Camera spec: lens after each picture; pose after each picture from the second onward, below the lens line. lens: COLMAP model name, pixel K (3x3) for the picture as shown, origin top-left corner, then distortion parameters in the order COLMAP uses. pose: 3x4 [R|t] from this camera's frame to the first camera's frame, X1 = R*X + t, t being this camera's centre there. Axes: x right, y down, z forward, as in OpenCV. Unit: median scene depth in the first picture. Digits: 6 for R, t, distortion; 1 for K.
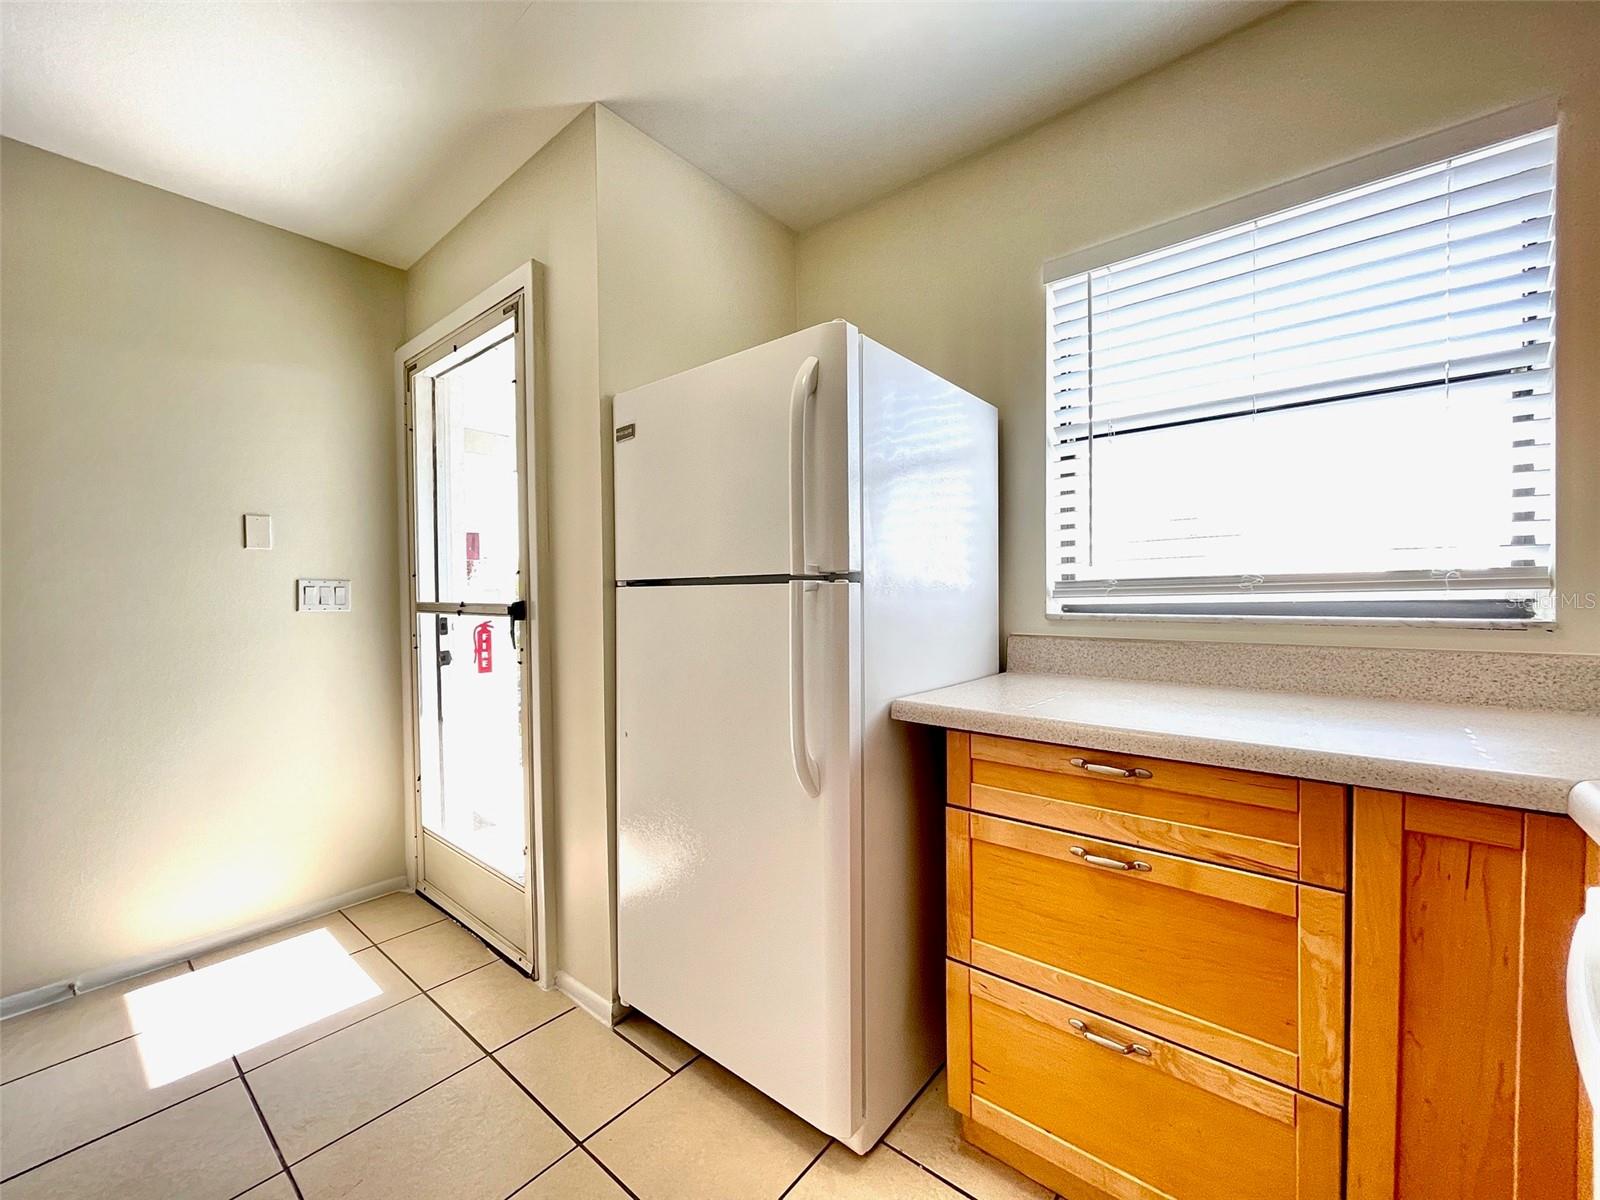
lens RADIAL K [[647.1, 0, 800.0], [0, 647.1, 600.0], [0, 0, 1]] dist [0.004124, -0.000244]
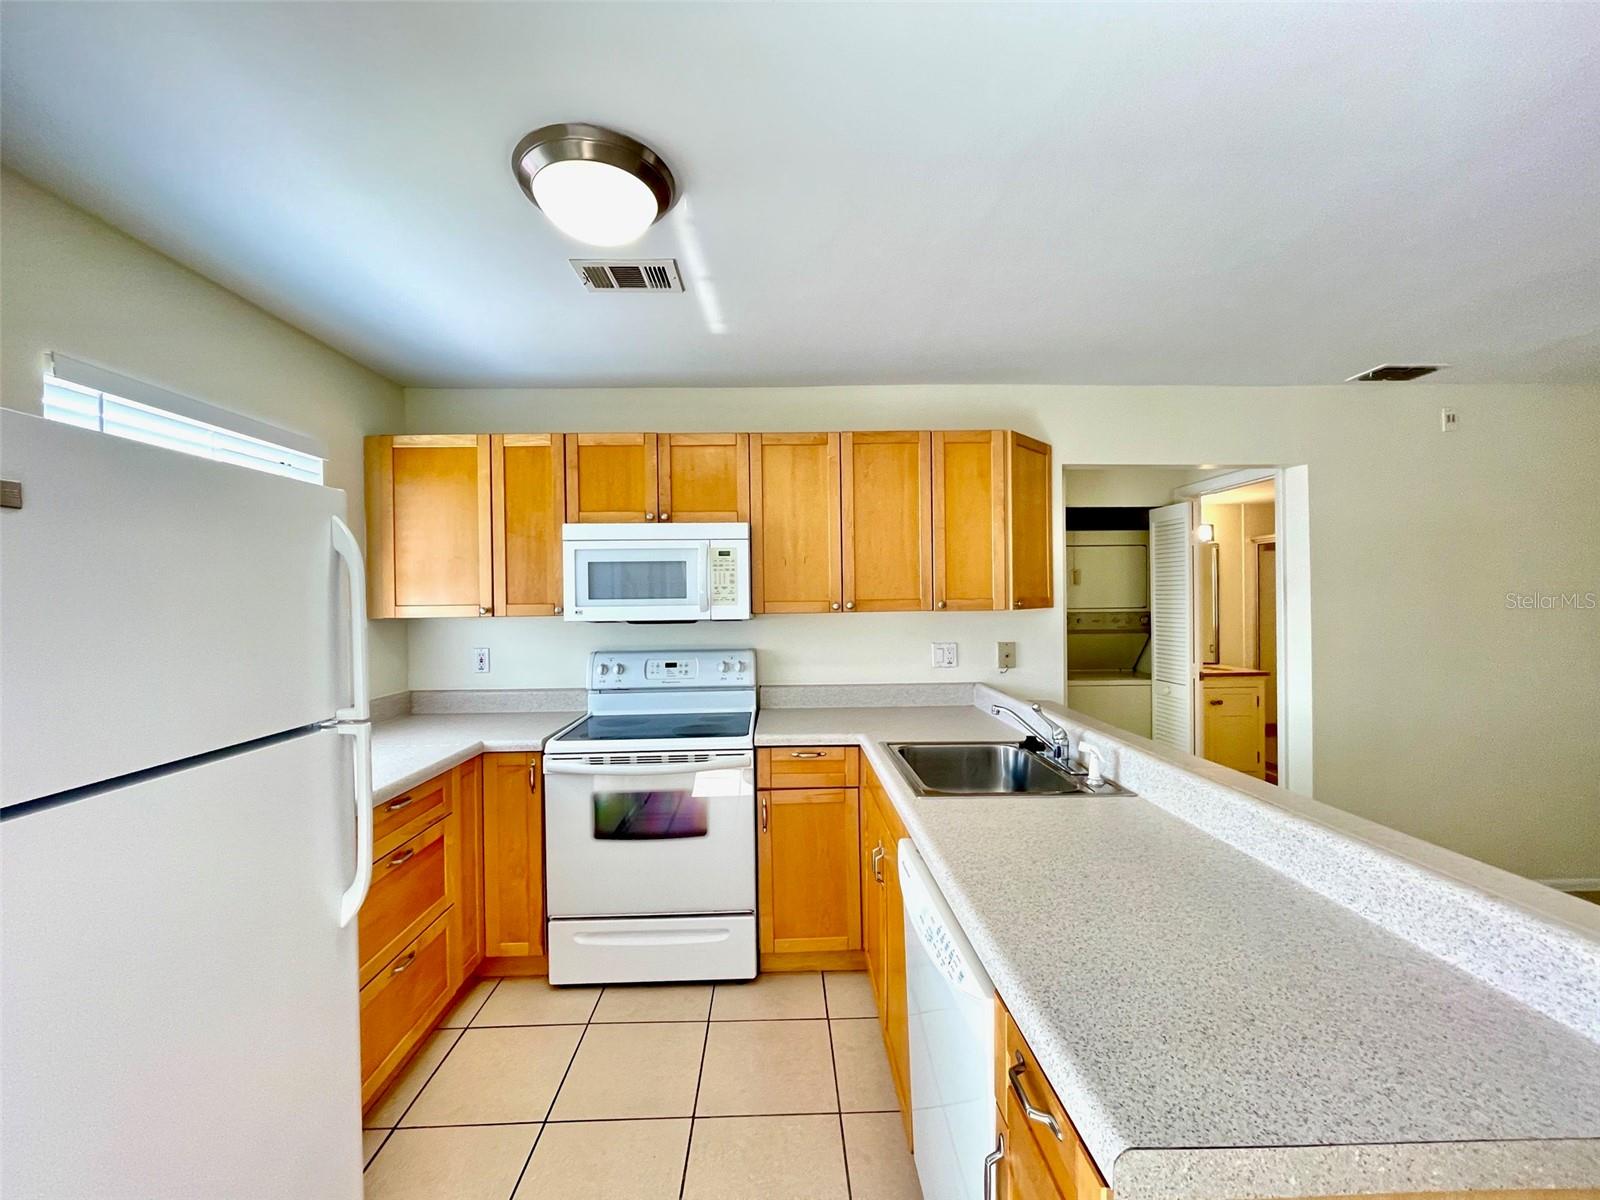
lens RADIAL K [[649.2, 0, 796.5], [0, 649.2, 599.9], [0, 0, 1]] dist [0.001492, 0.000127]
pose [[-0.658450, 0.016326, 0.752447, -1.409860], [0.024558, 0.999698, -0.000201, -0.237208], [-0.752224, 0.018346, -0.658652, 1.242676]]
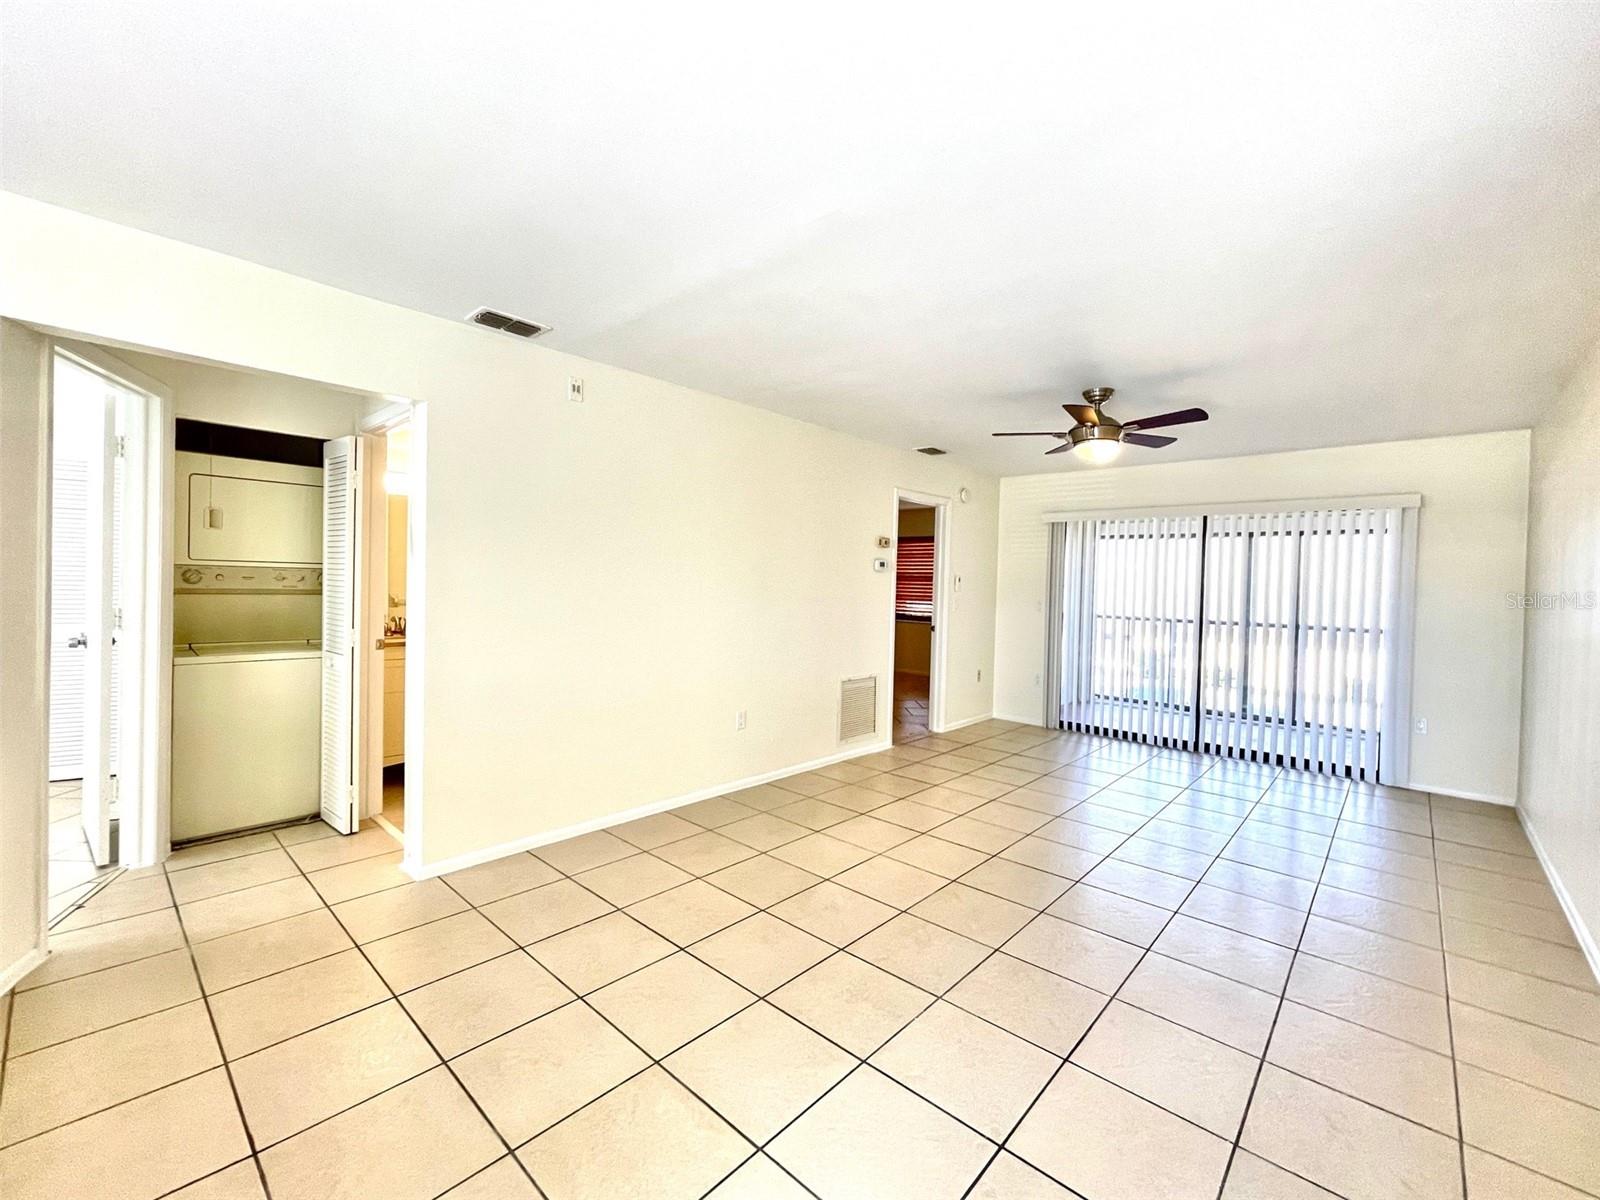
lens RADIAL K [[669.2, 0, 799.0], [0, 669.2, 592.9], [0, 0, 1]] dist [-0.002390, -0.000280]
pose [[-0.998716, -0.019396, 0.046792, -2.282530], [-0.018089, 0.999439, 0.028188, -0.137112], [-0.047313, 0.027305, -0.998507, 0.317879]]
